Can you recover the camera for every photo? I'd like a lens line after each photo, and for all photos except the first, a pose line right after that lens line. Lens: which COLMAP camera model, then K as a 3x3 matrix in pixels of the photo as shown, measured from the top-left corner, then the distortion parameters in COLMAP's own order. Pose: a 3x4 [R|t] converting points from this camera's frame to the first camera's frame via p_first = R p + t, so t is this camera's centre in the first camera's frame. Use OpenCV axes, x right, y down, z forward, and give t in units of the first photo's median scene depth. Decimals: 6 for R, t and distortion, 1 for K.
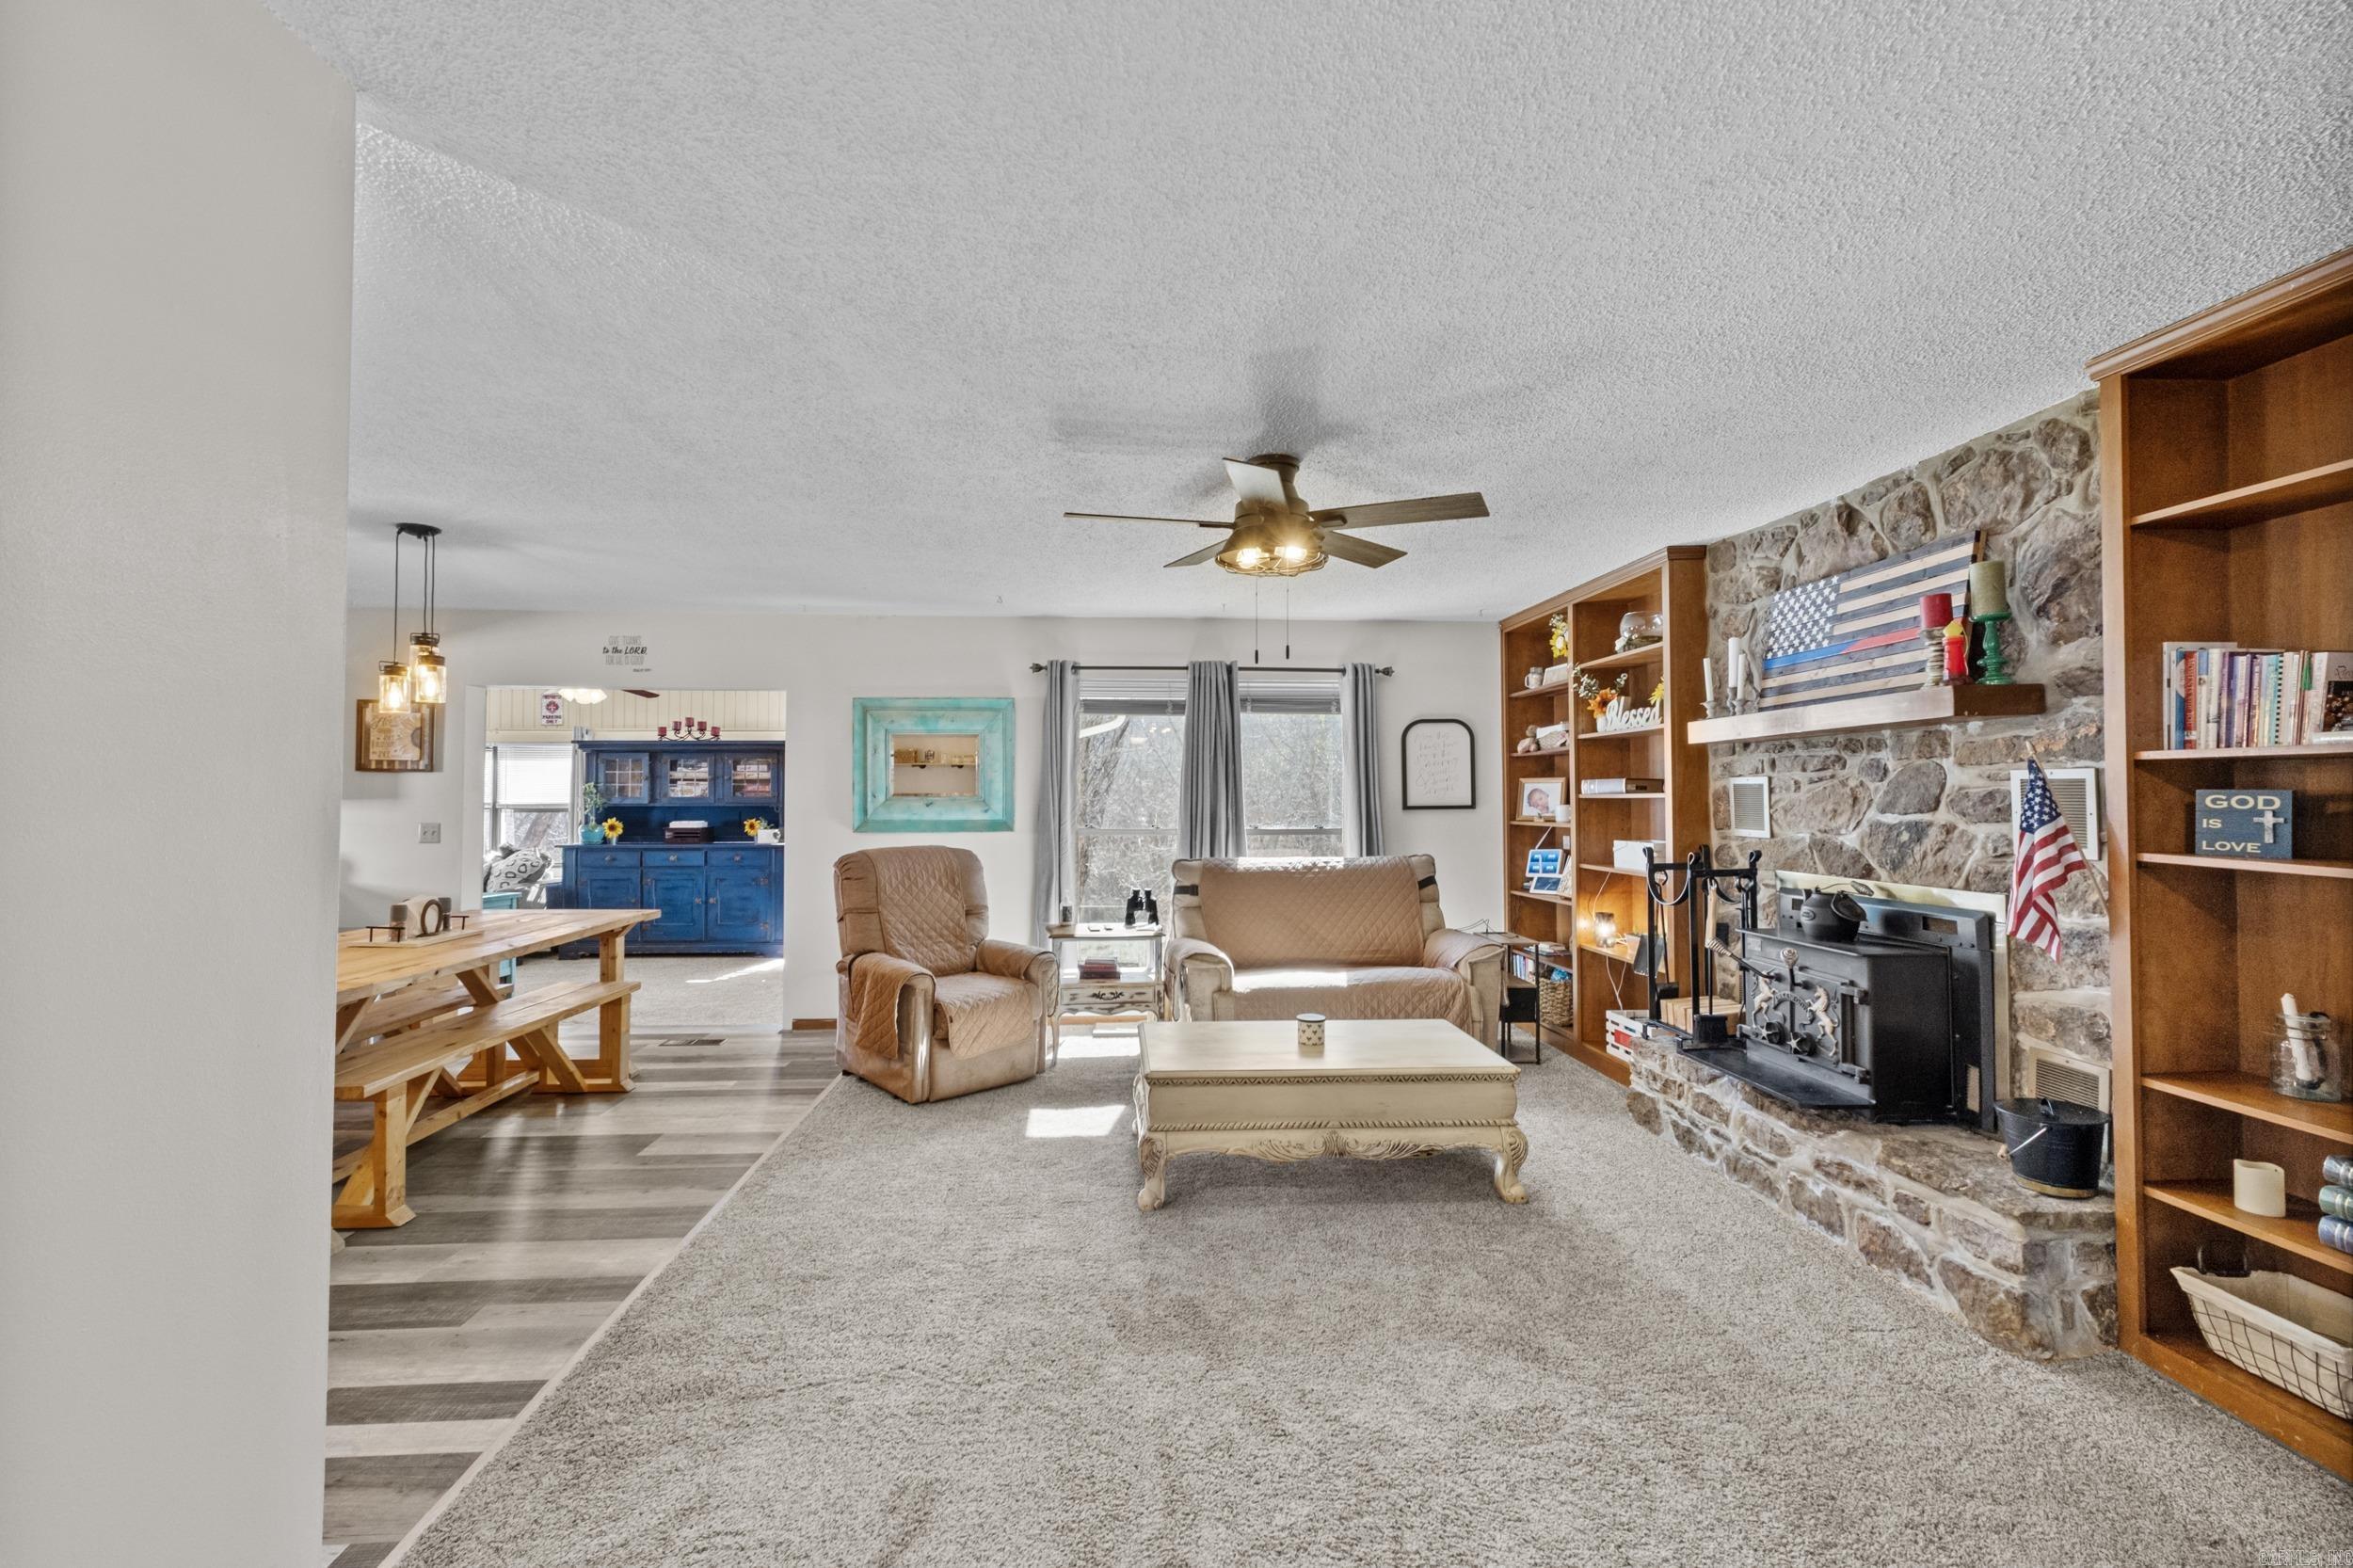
lens RADIAL K [[1010.3, 0, 1162.1], [0, 1010.3, 778.7], [0, 0, 1]] dist [0.006677, -0.000233]
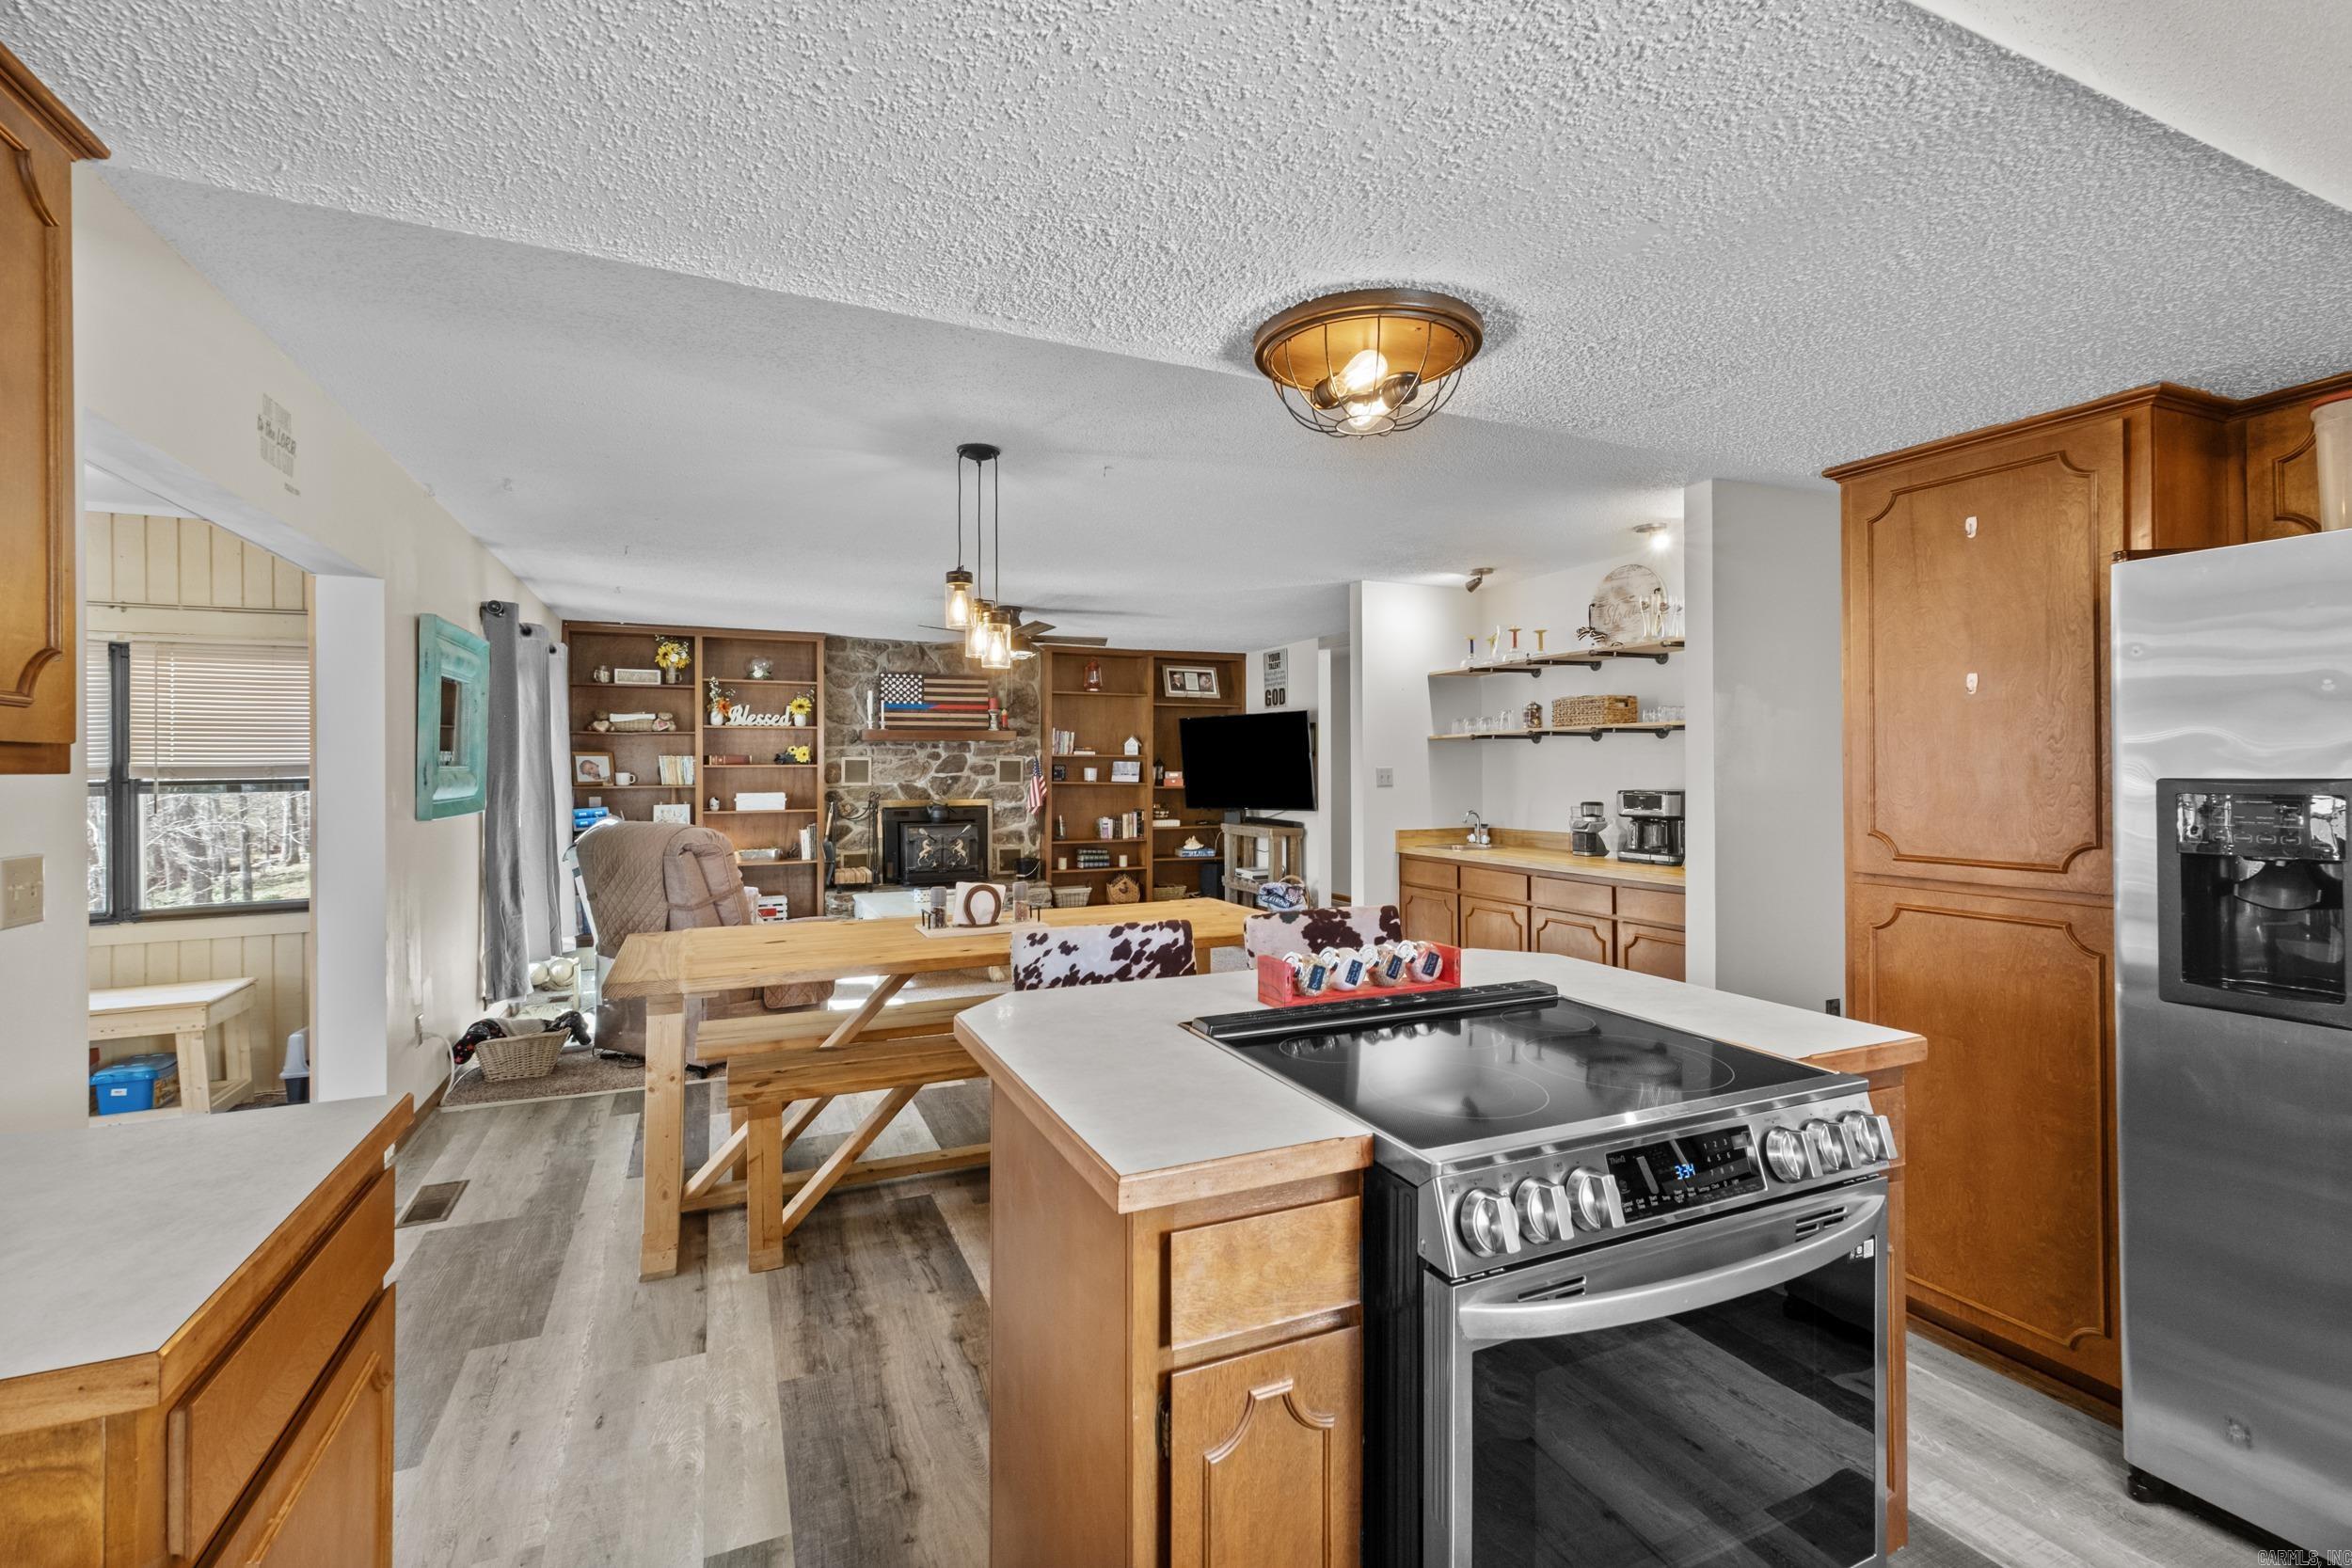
lens RADIAL K [[1009.8, 0, 1155.2], [0, 1009.8, 755.2], [0, 0, 1]] dist [0.006677, -0.000233]
pose [[-0.344652, 0.011512, 0.938660, -1.580607], [-0.016476, 0.999697, -0.018311, 0.022898], [-0.938586, -0.021777, -0.344358, 1.148743]]
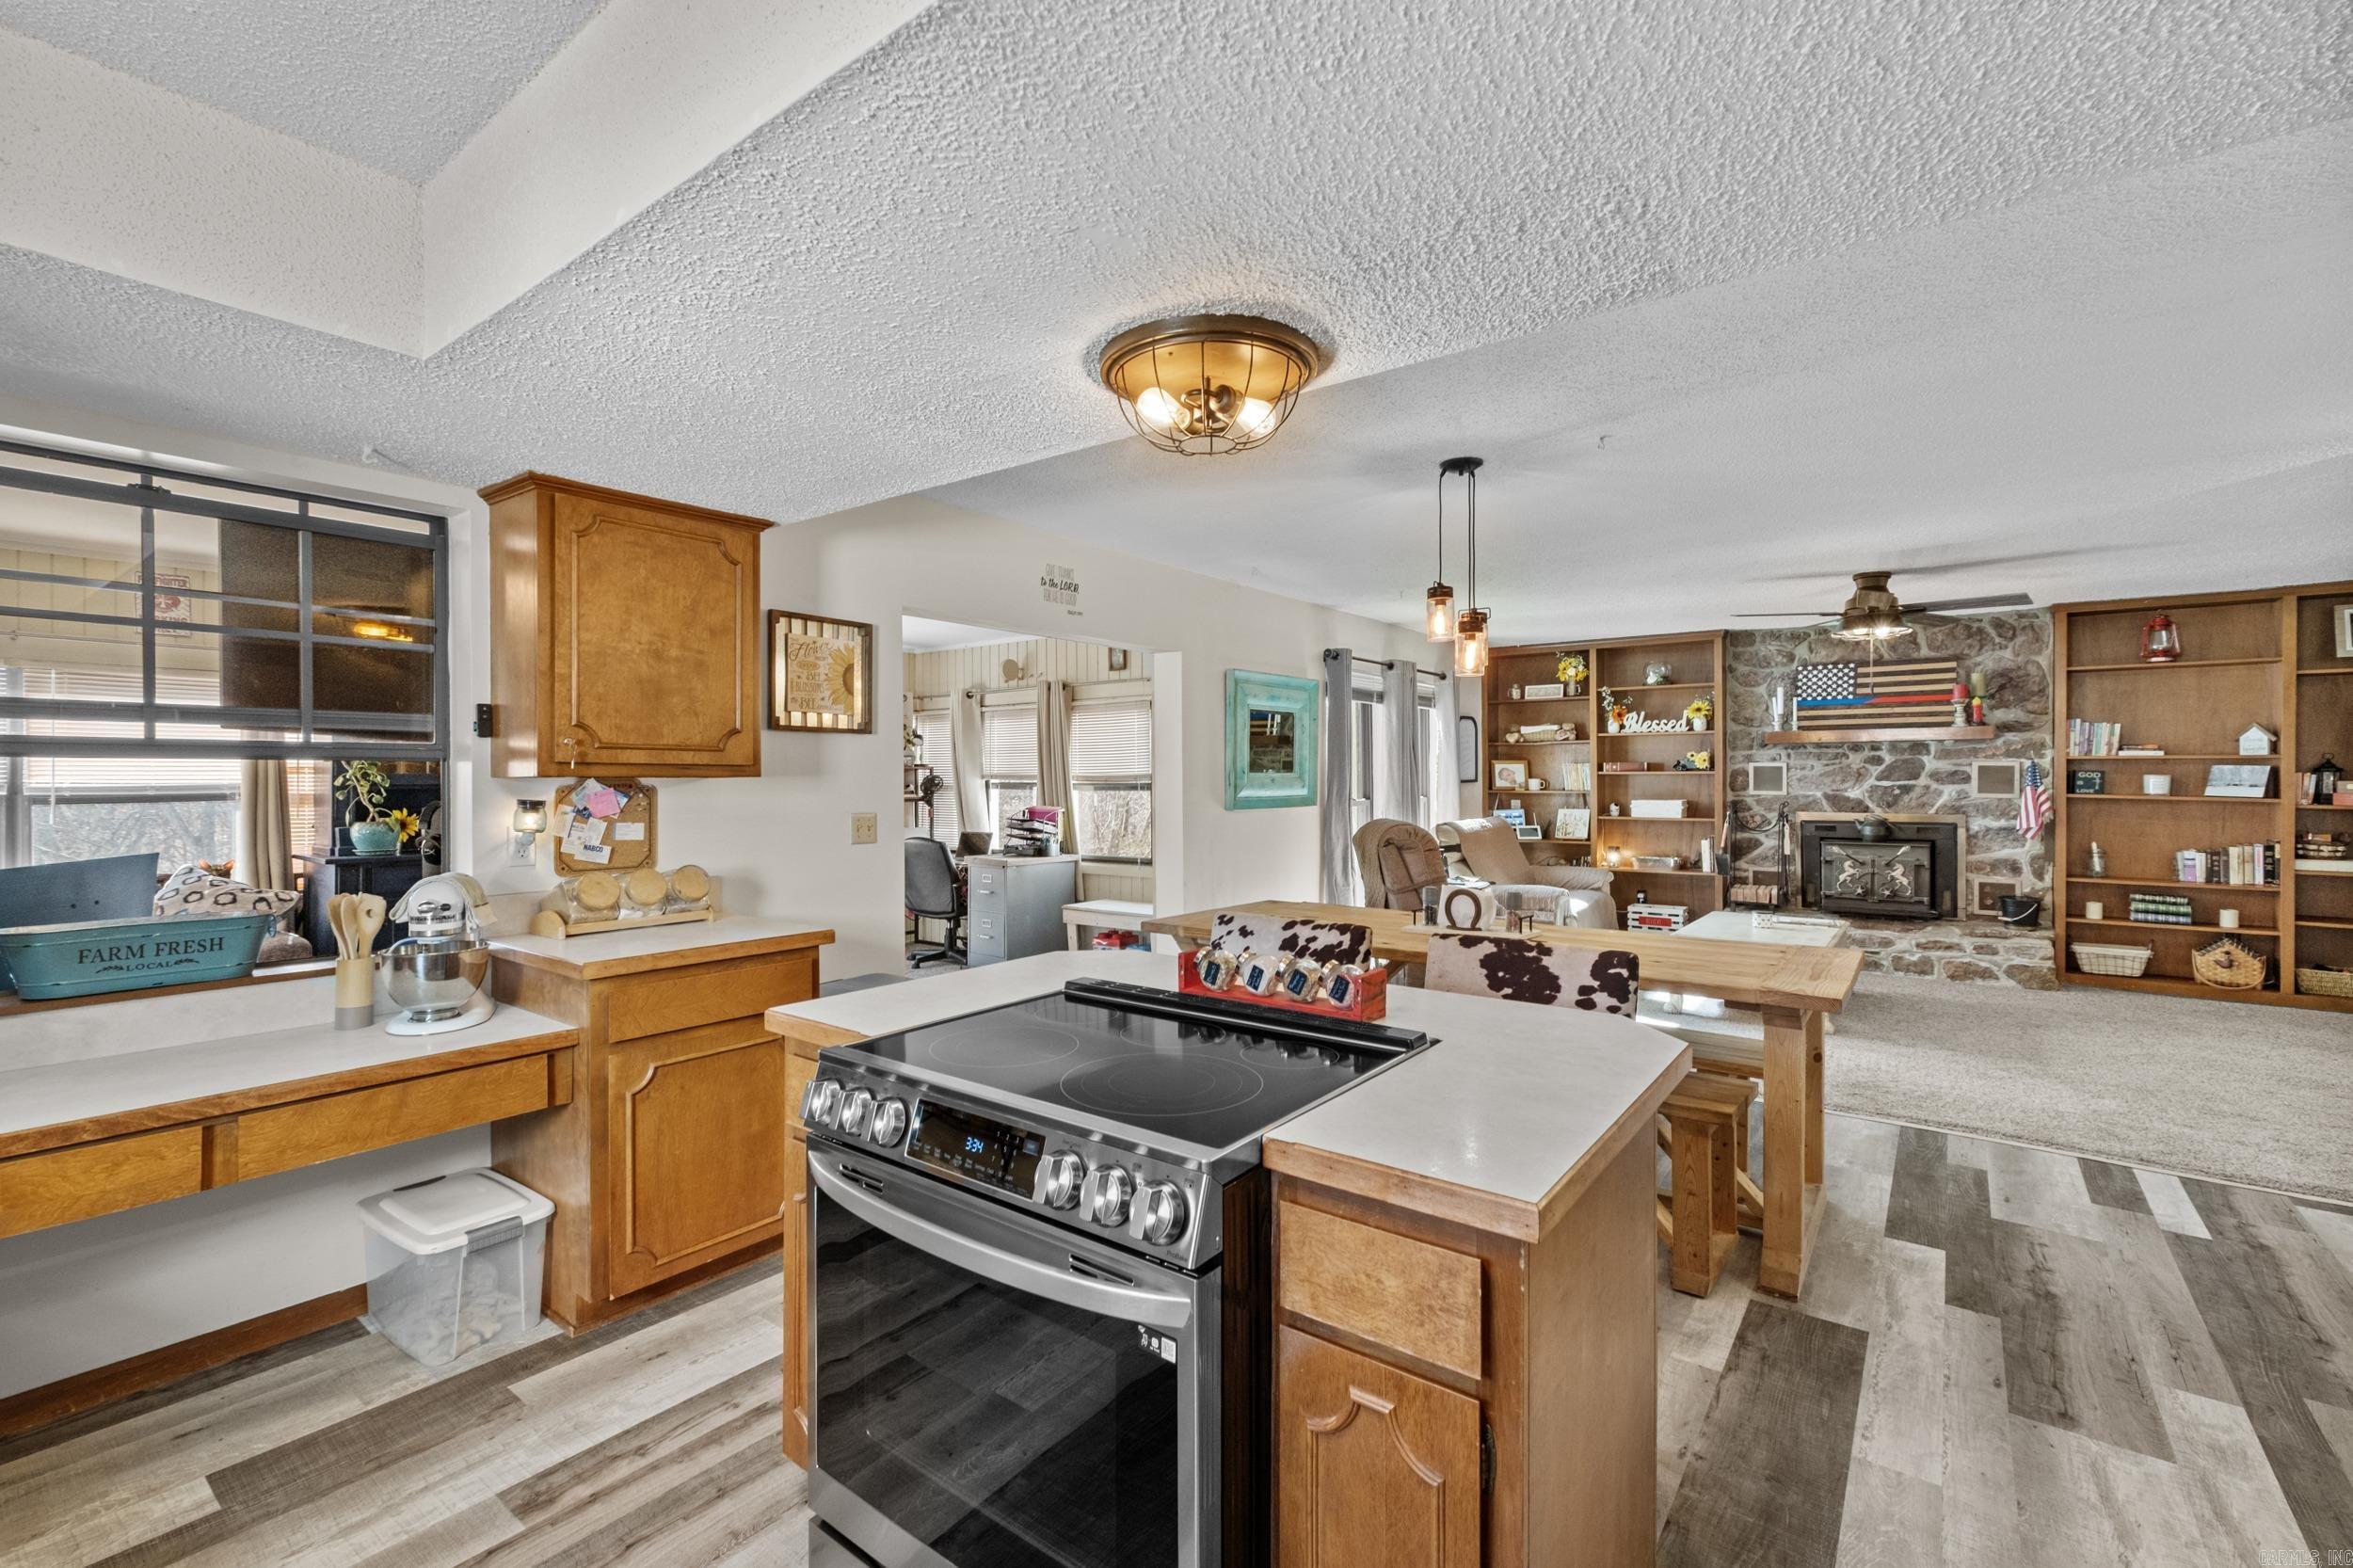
lens RADIAL K [[1010.3, 0, 1165.0], [0, 1010.3, 782.6], [0, 0, 1]] dist [0.006677, -0.000233]
pose [[0.658552, -0.006102, 0.752511, -1.554722], [-0.013314, 0.999716, 0.019759, 0.013278], [-0.752418, -0.023031, 0.658284, 0.614876]]
